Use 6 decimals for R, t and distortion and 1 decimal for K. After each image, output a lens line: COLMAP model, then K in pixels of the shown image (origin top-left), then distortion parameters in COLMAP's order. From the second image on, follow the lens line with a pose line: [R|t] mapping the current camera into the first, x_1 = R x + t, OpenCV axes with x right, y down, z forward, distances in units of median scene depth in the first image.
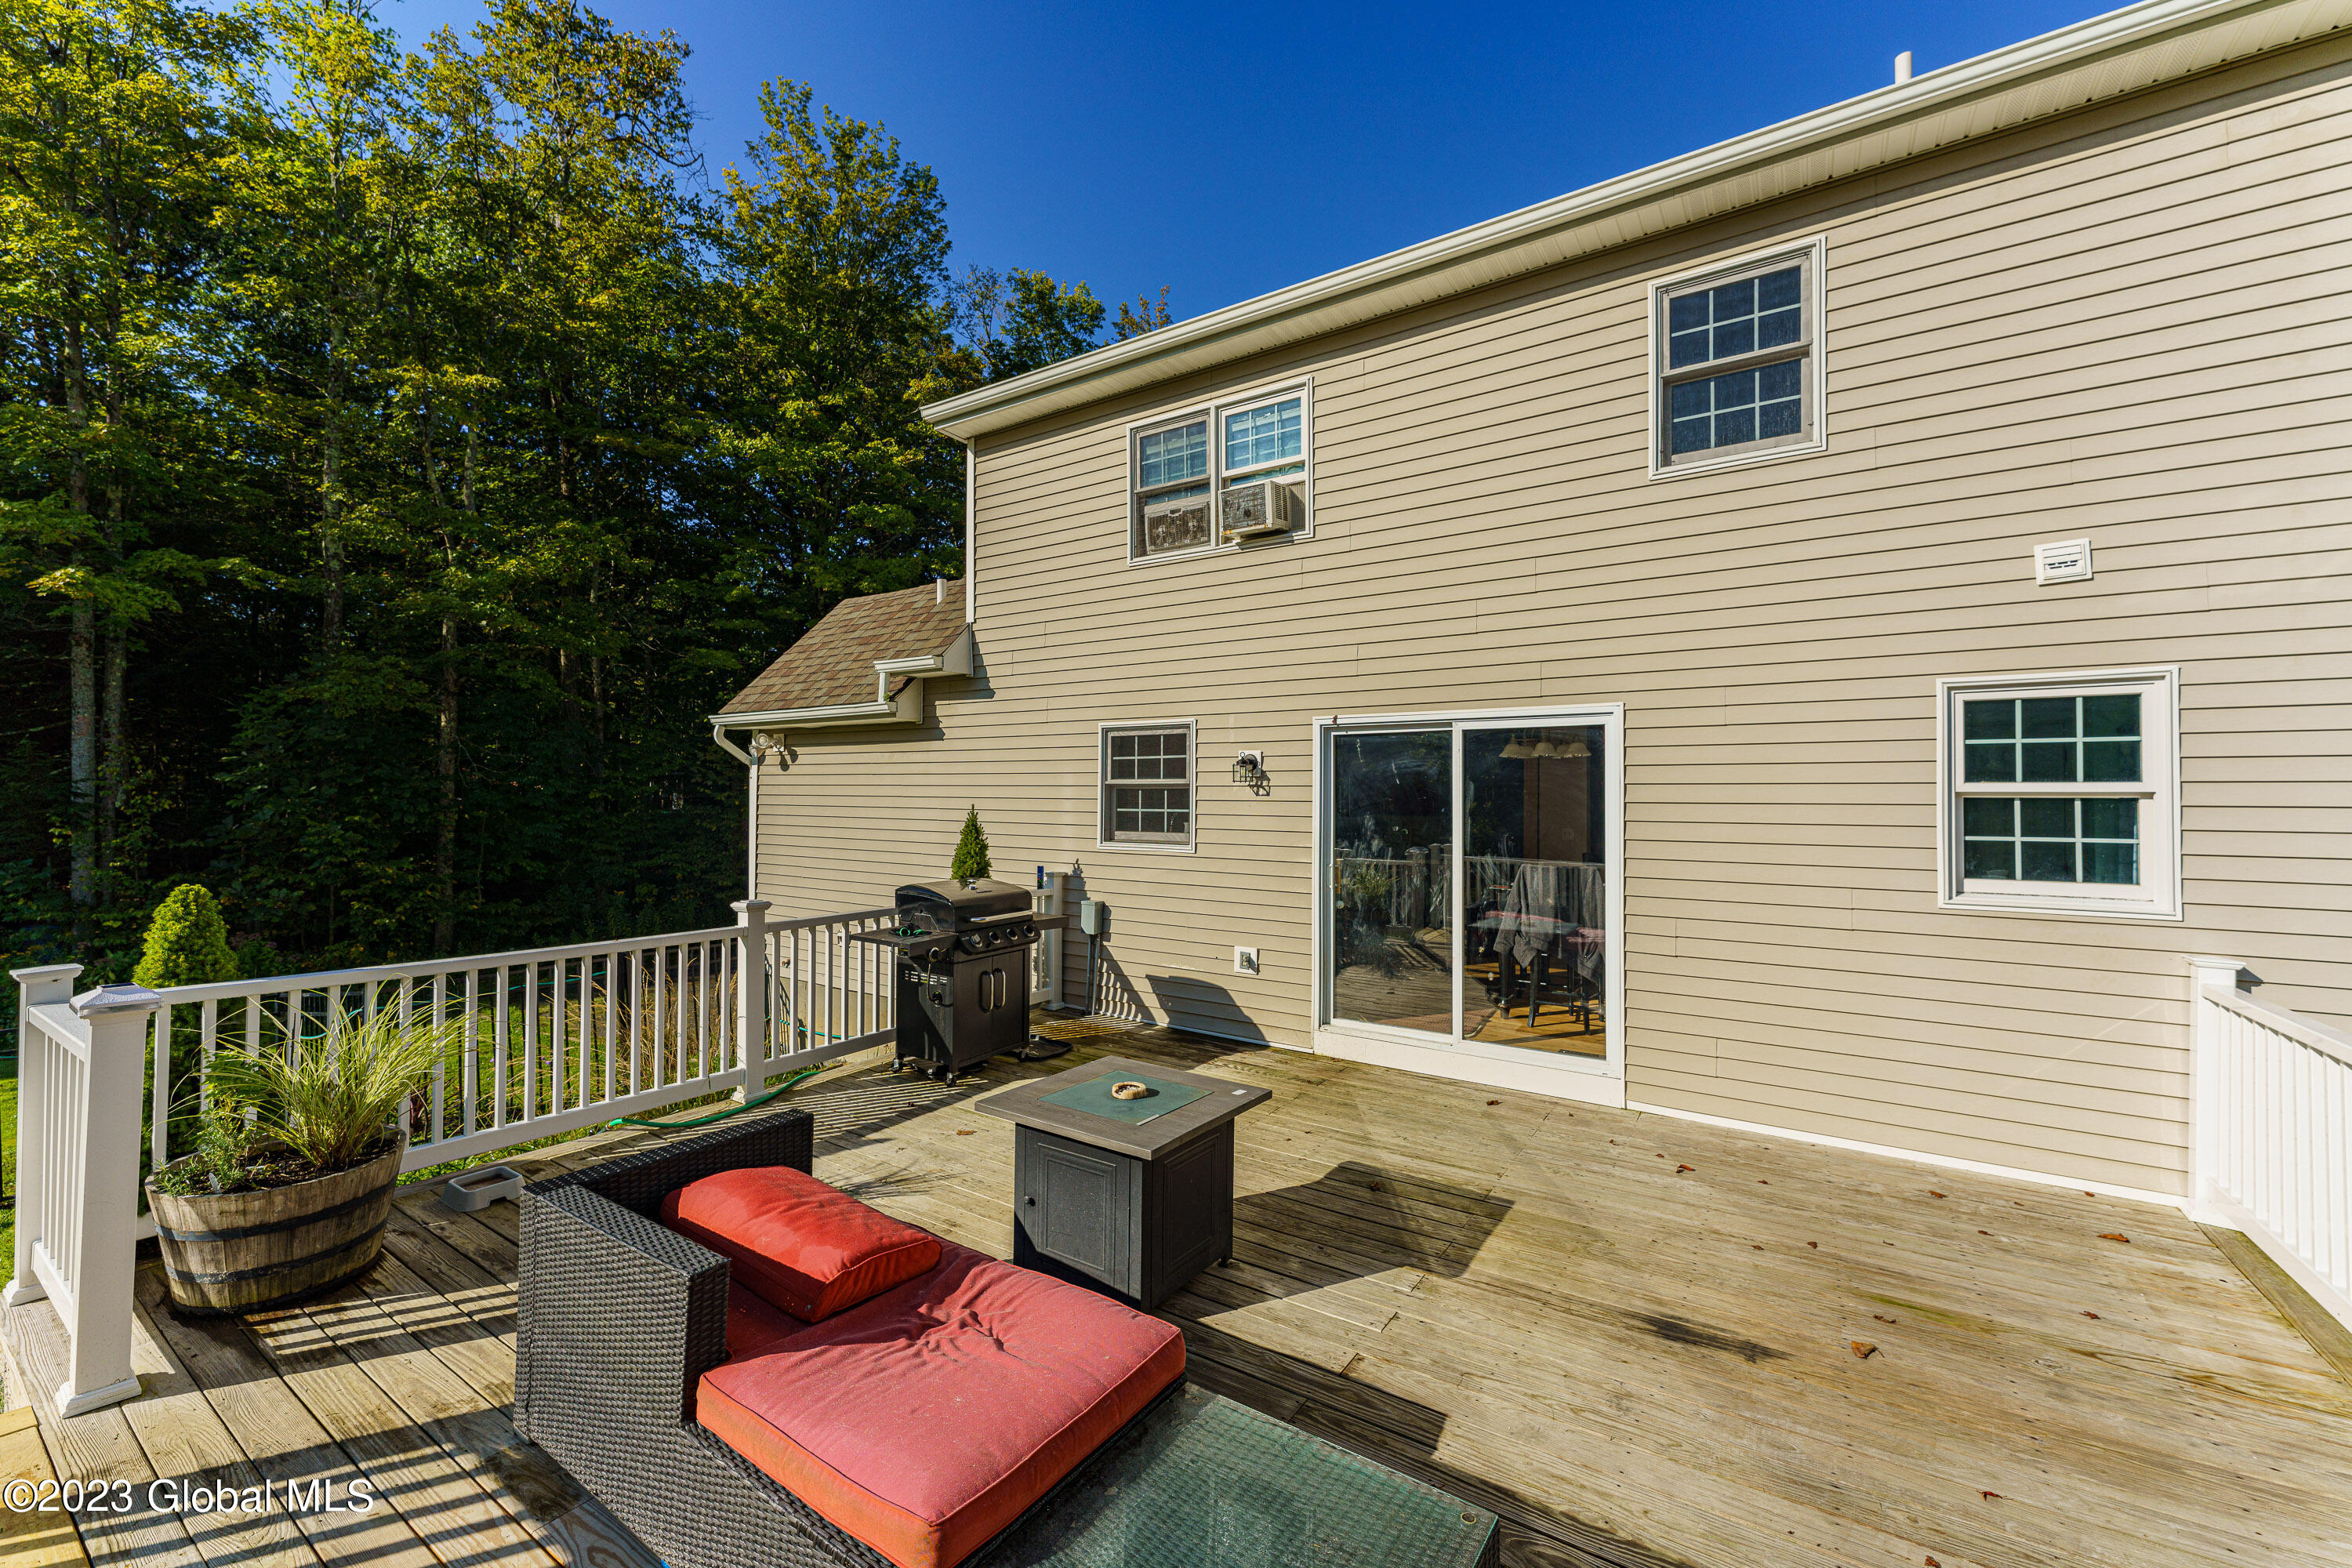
lens RADIAL K [[932.1, 0, 1172.4], [0, 932.1, 782.9], [0, 0, 1]] dist [0.000140, -0.000063]
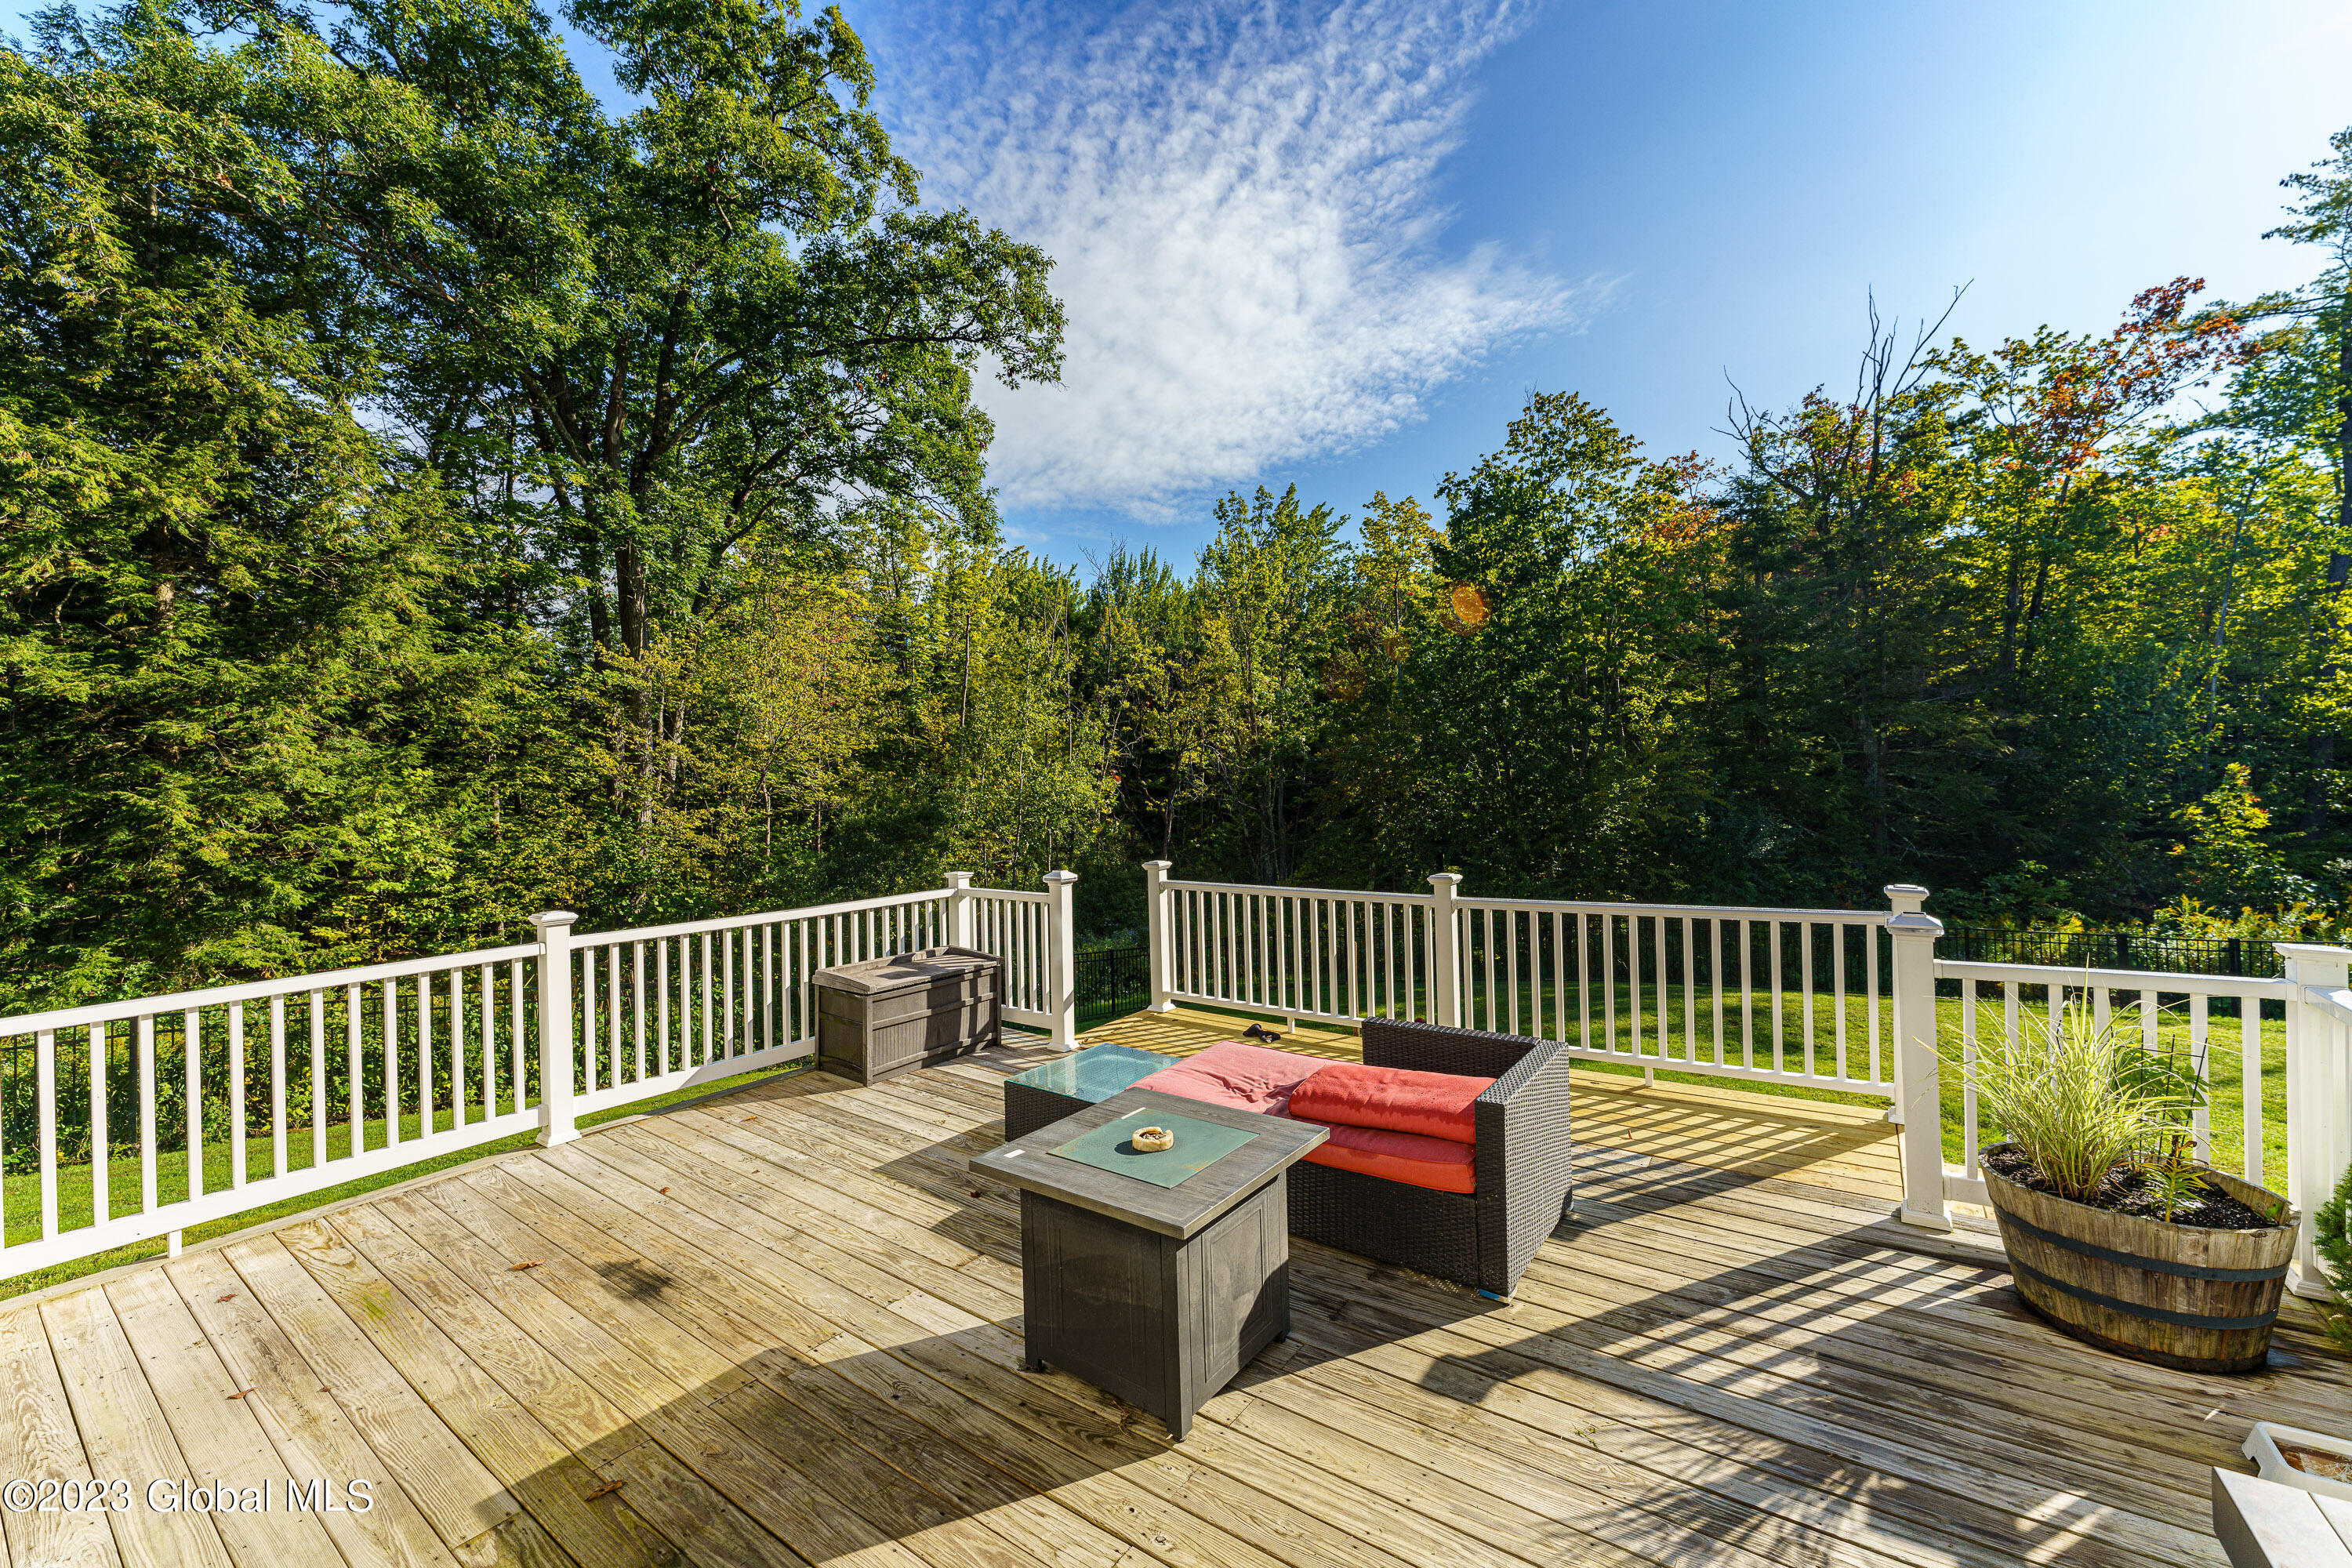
lens RADIAL K [[936.3, 0, 1173.0], [0, 936.3, 772.9], [0, 0, 1]] dist [-0.000936, -0.000132]
pose [[-0.999544, 0.015515, 0.025898, -0.042711], [0.014596, 0.999270, -0.035307, 0.018173], [-0.026427, -0.034913, -0.999041, 0.876533]]
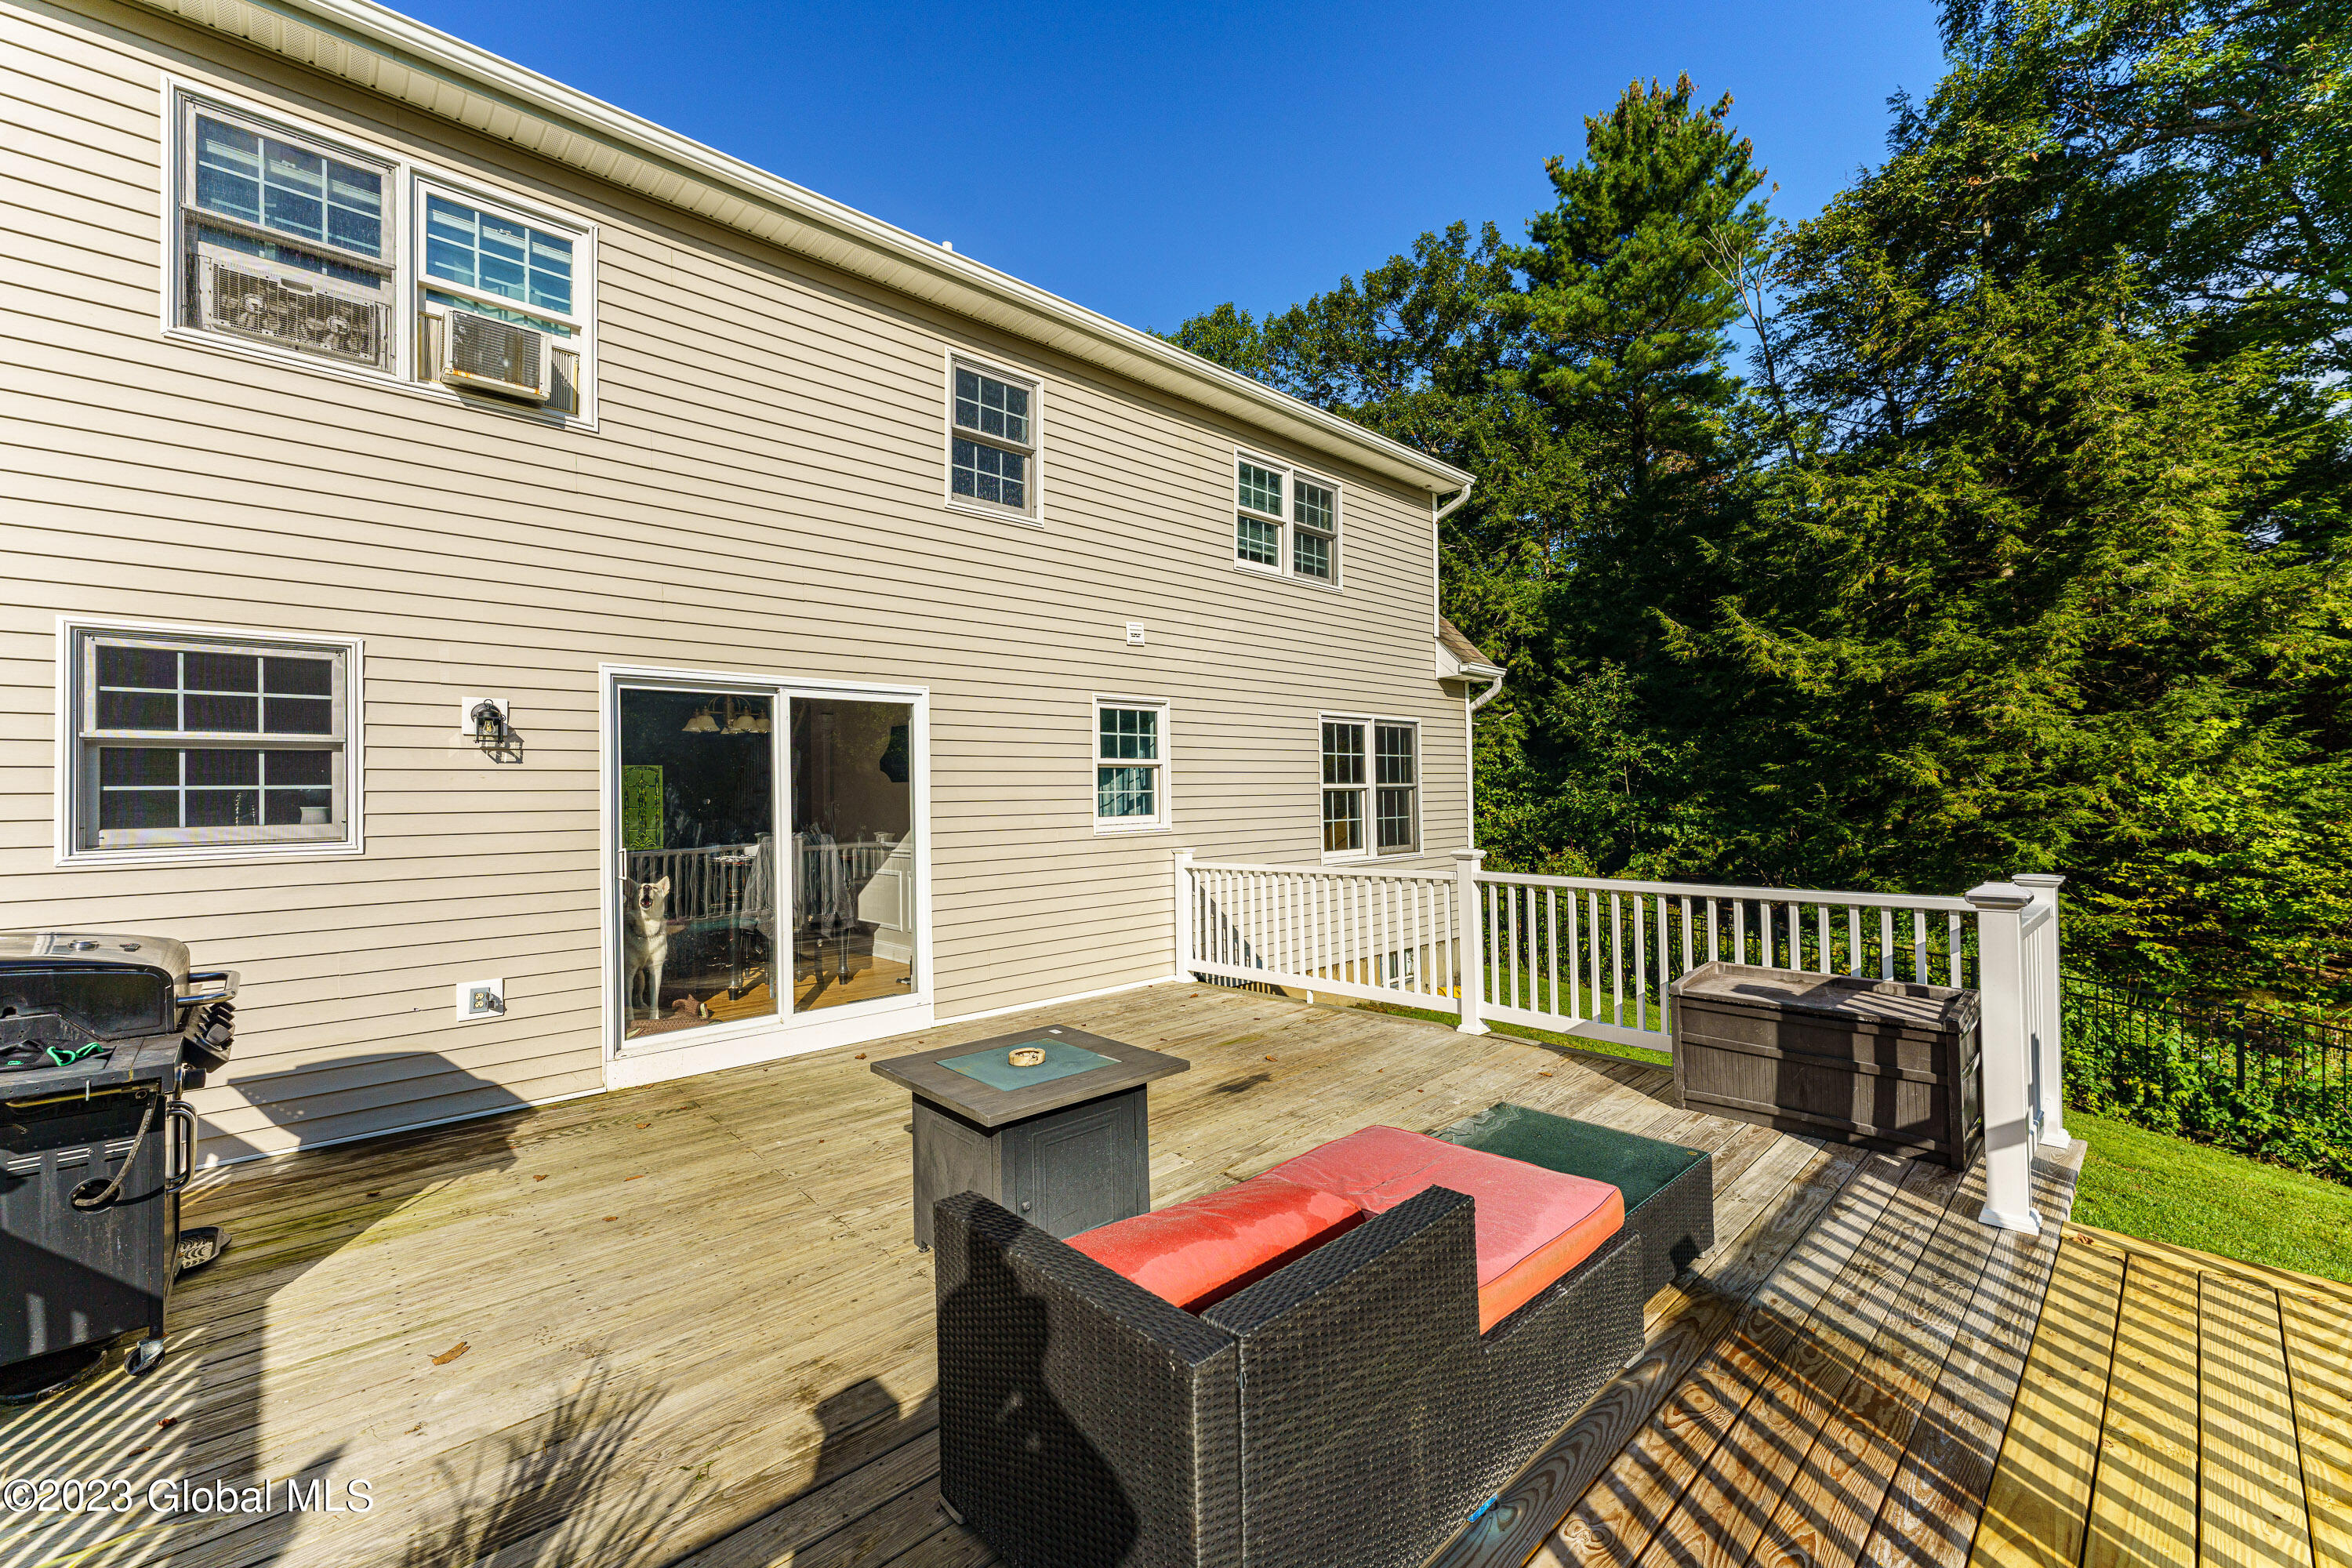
lens RADIAL K [[937.5, 0, 1176.6], [0, 937.5, 778.5], [0, 0, 1]] dist [0.001591, 0.000070]
pose [[0.226918, 0.004770, 0.973902, -0.443797], [0.000773, 0.999987, -0.005078, 0.027158], [-0.973914, 0.001905, 0.226911, 0.307237]]
